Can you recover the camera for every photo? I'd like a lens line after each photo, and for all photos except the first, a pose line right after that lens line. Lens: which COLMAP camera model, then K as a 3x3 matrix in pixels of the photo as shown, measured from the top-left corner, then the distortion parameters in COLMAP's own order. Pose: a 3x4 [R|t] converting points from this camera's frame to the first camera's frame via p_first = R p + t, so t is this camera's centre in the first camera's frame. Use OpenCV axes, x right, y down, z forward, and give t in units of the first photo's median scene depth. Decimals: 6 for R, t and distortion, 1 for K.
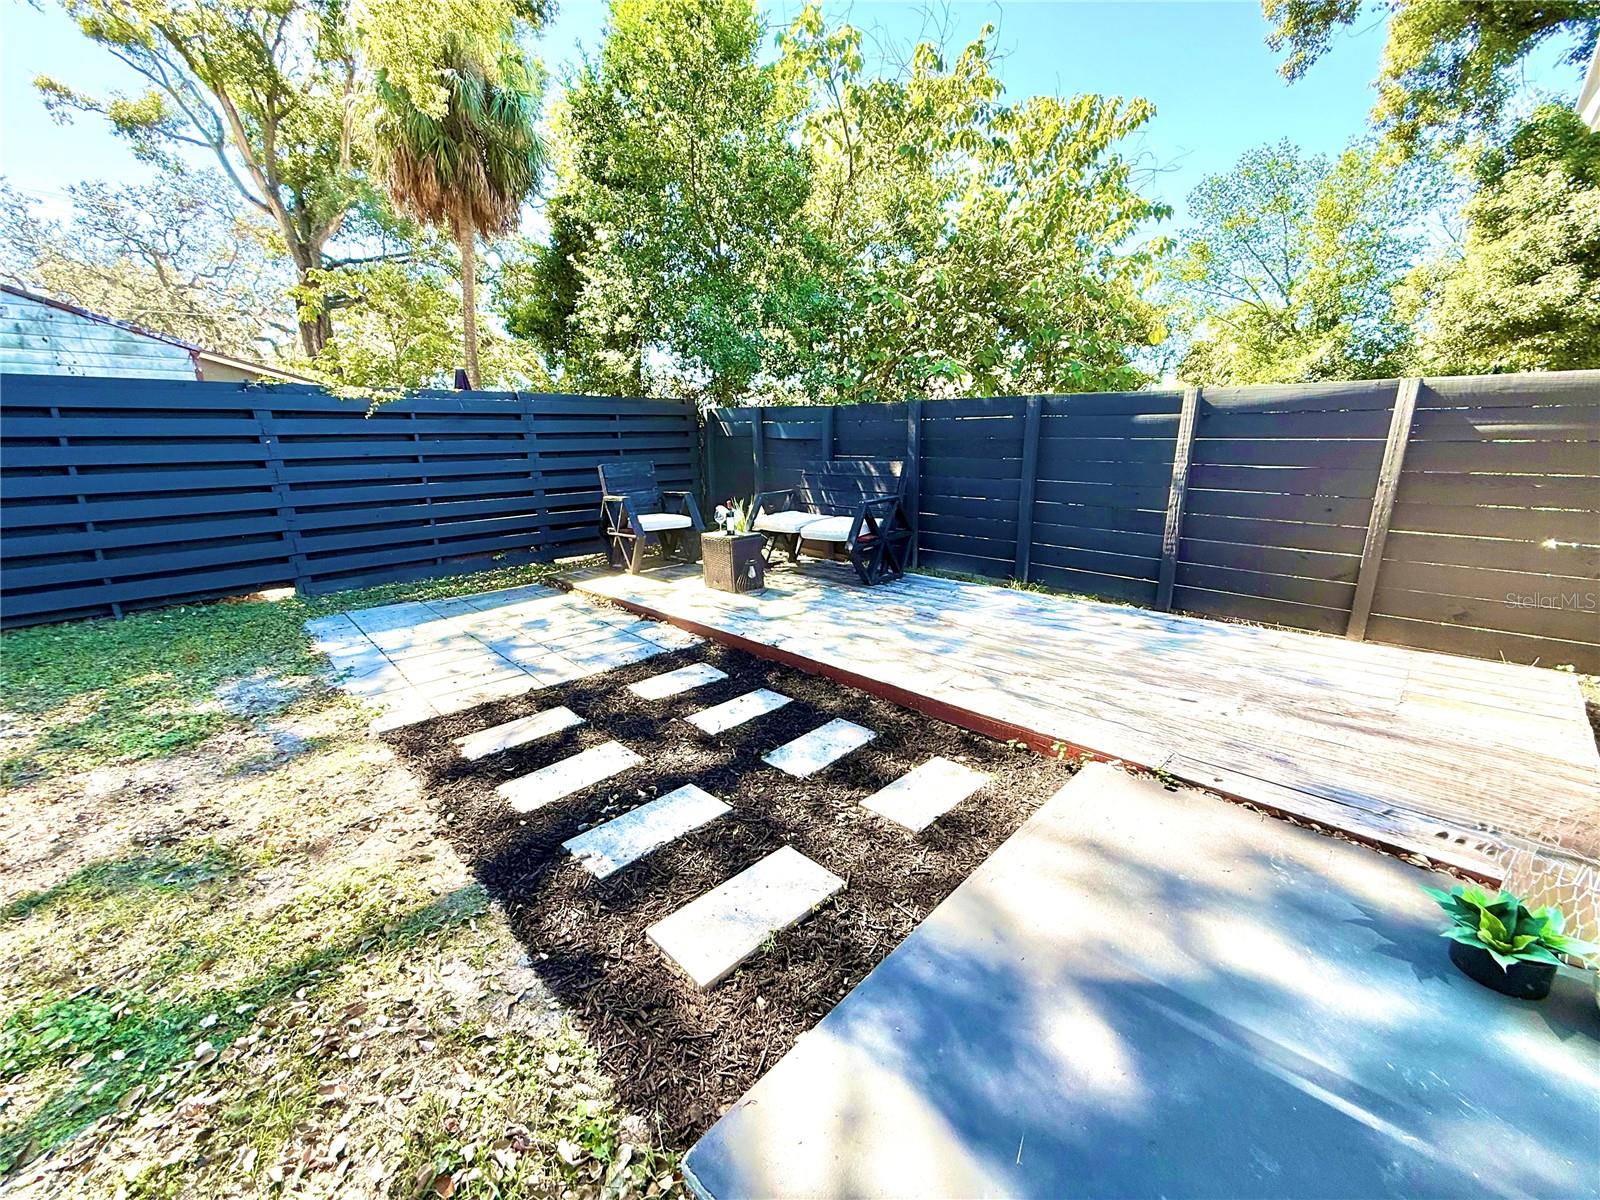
lens RADIAL K [[631.2, 0, 800.0], [0, 631.2, 600.0], [0, 0, 1]] dist [-0.000844, 0.000111]
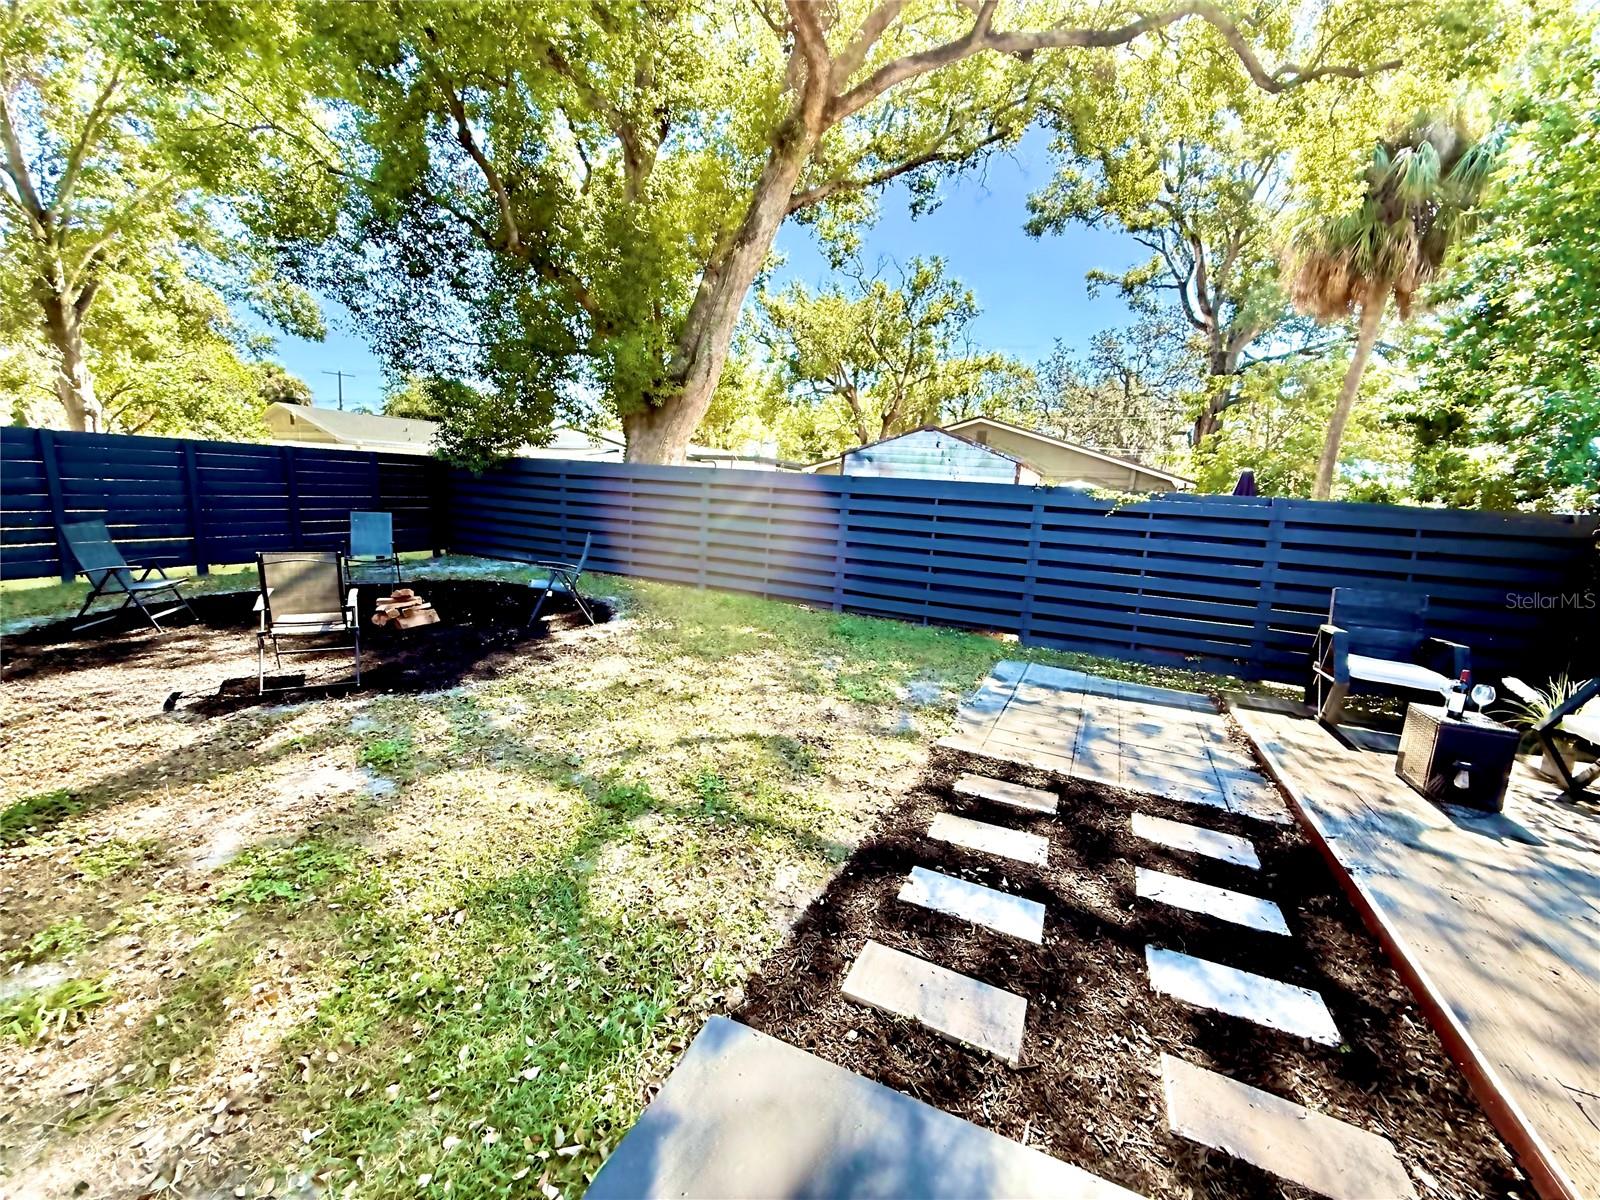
lens RADIAL K [[631.2, 0, 800.0], [0, 631.2, 600.0], [0, 0, 1]] dist [-0.000844, 0.000111]
pose [[0.351661, 0.191976, -0.916231, 0.383187], [-0.305473, 0.948703, 0.081536, -0.098141], [0.884884, 0.251211, 0.392266, 0.104922]]
